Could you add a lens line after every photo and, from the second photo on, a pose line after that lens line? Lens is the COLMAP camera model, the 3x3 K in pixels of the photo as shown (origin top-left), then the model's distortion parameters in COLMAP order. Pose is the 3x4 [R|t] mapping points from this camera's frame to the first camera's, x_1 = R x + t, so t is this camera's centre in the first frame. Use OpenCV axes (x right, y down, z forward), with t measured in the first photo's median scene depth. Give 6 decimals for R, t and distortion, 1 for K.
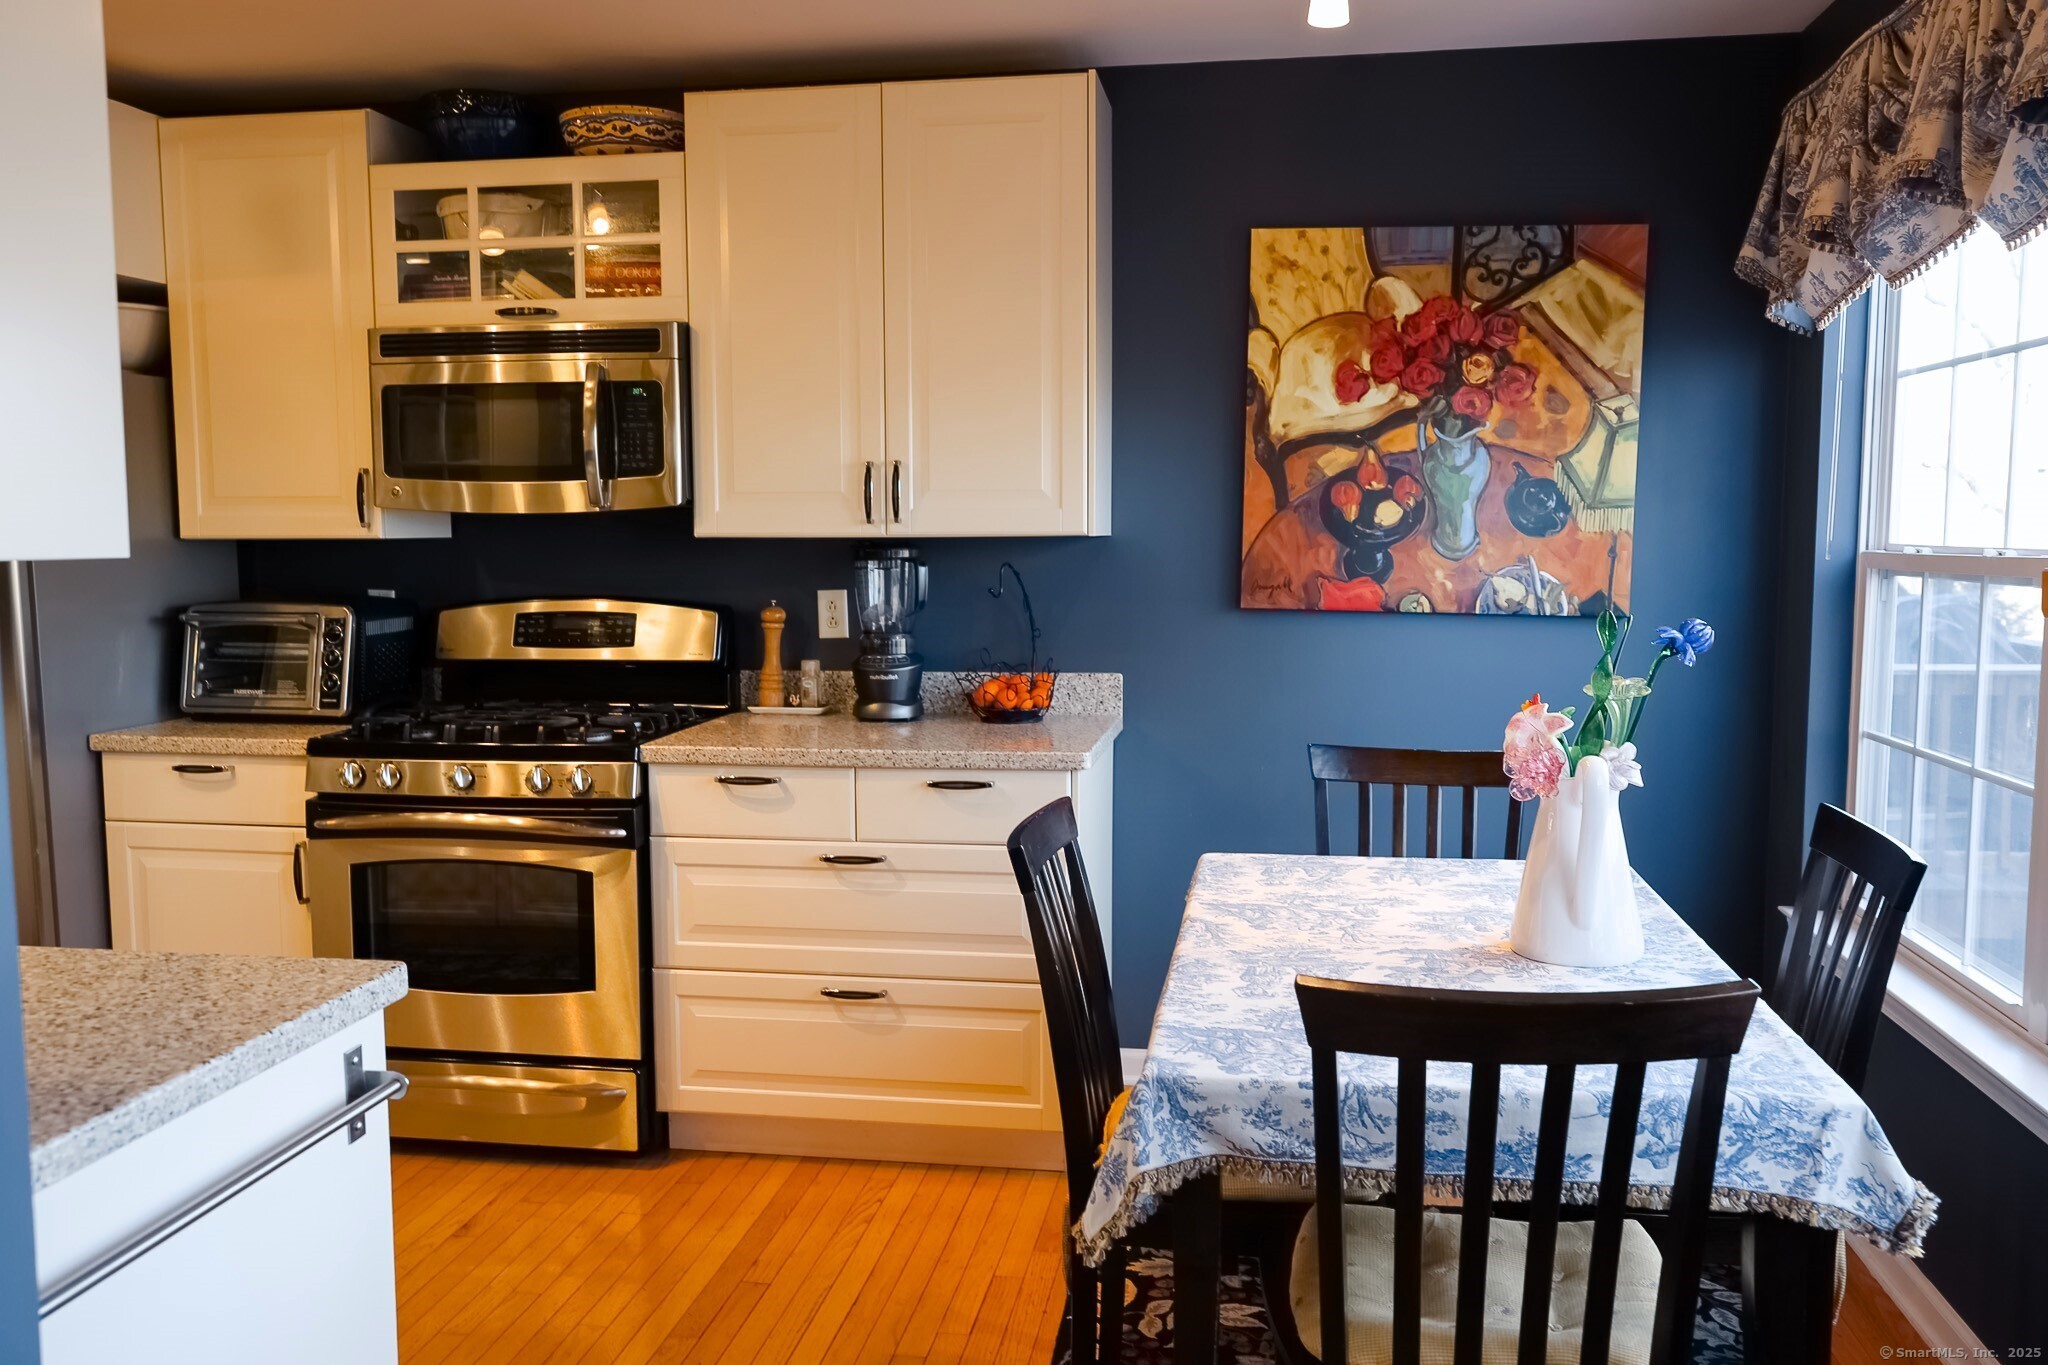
lens RADIAL K [[1594.7, 0, 1031.2], [0, 1594.7, 672.8], [0, 0, 1]] dist [0.000617, -0.000039]
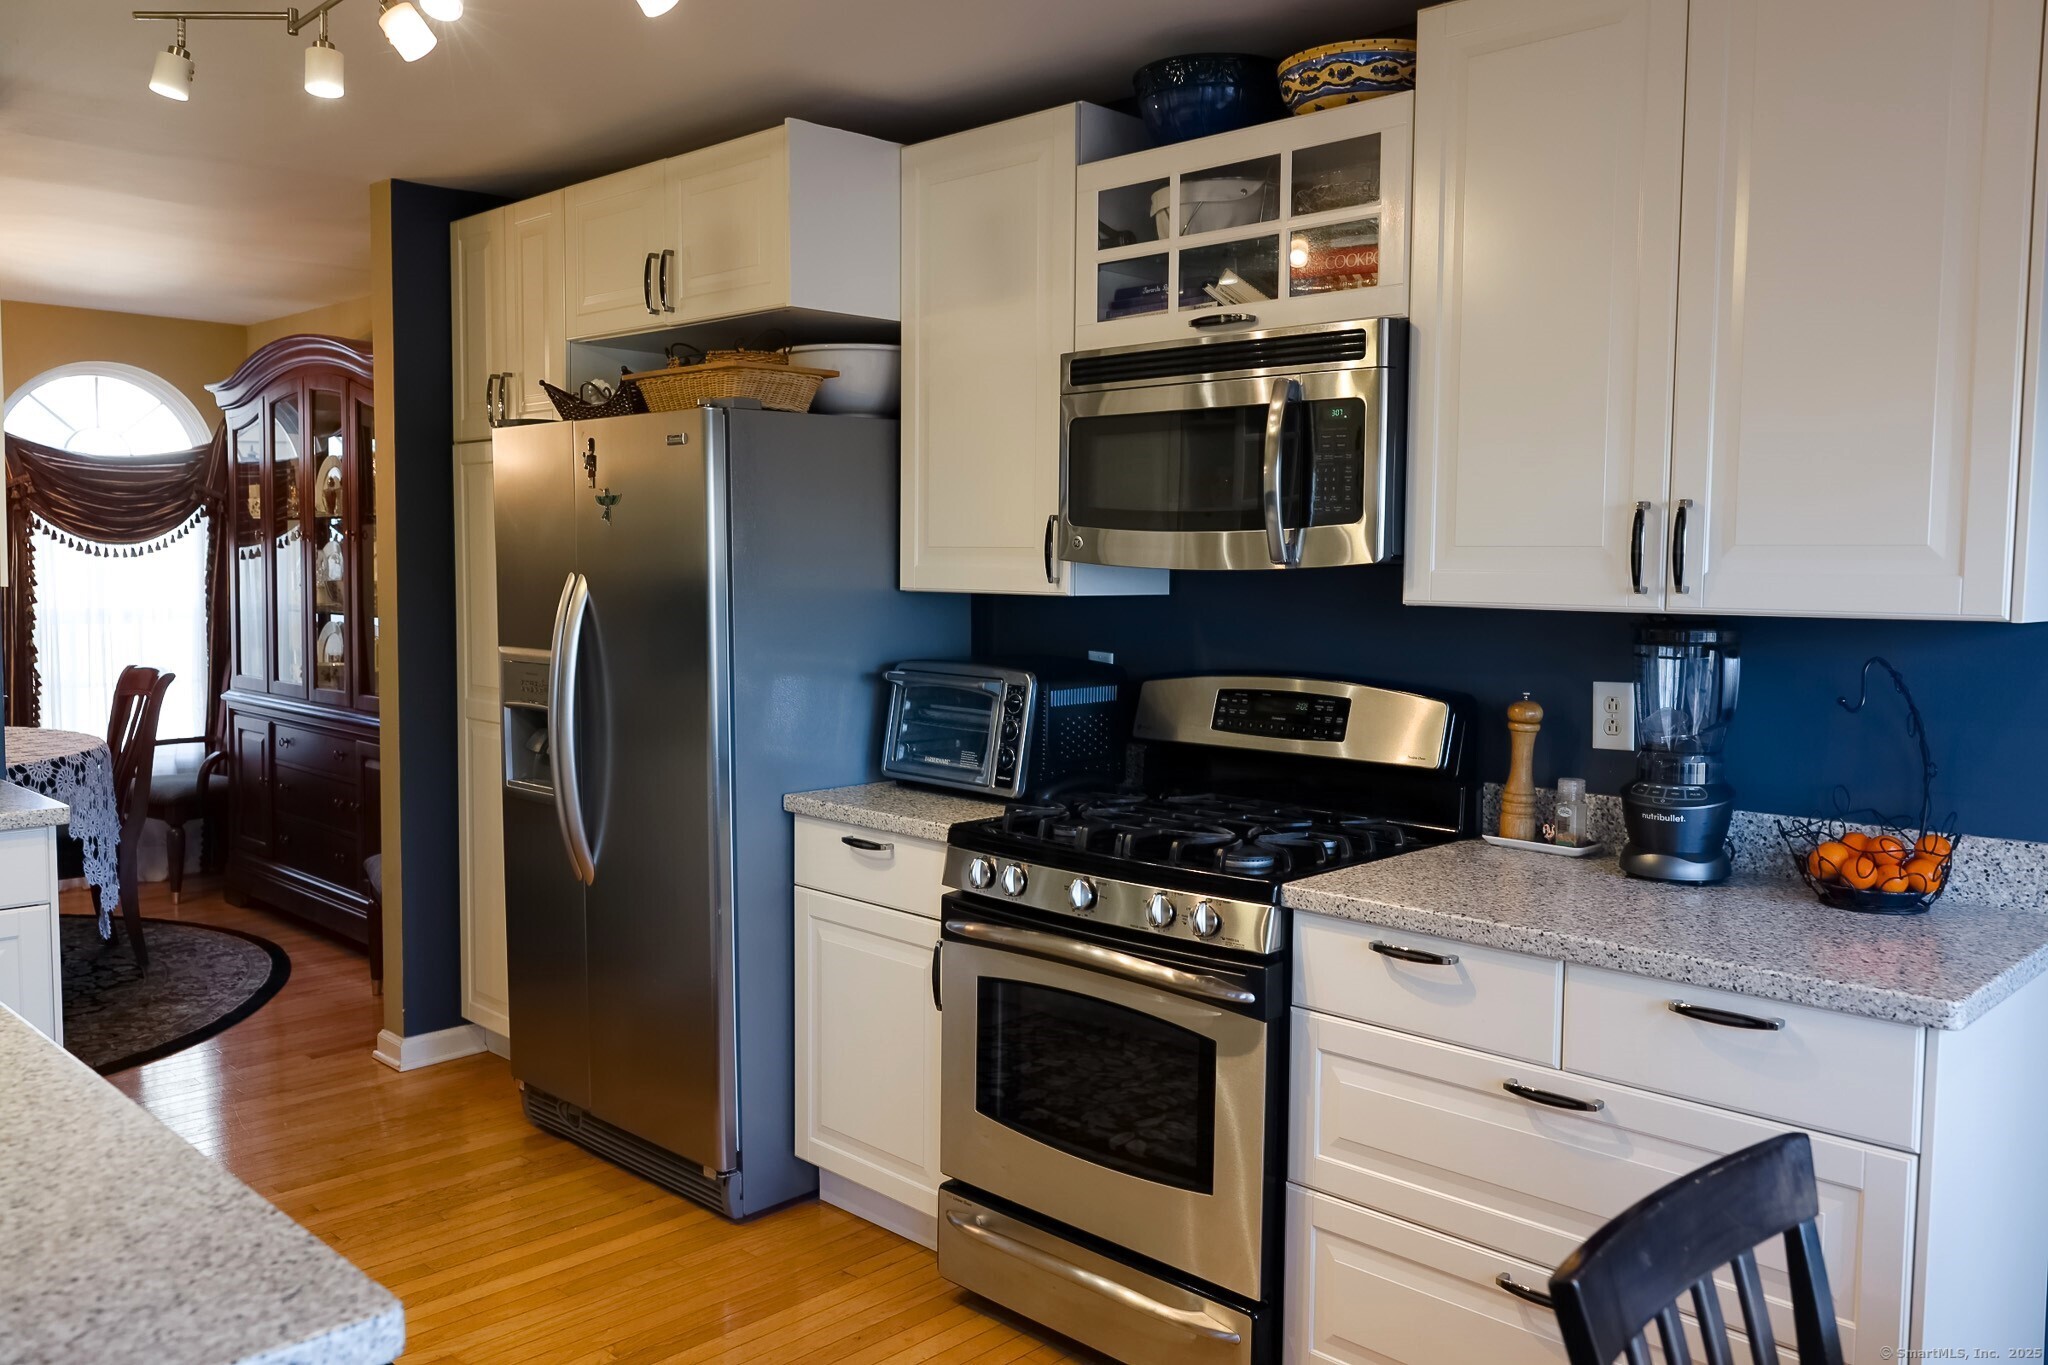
lens RADIAL K [[1594.7, 0, 1031.2], [0, 1594.7, 672.8], [0, 0, 1]] dist [0.000617, -0.000039]
pose [[0.817536, 0.051758, -0.573547, 0.075097], [-0.066077, 0.997806, -0.004142, -0.038672], [0.572074, 0.041284, 0.819162, 0.289373]]
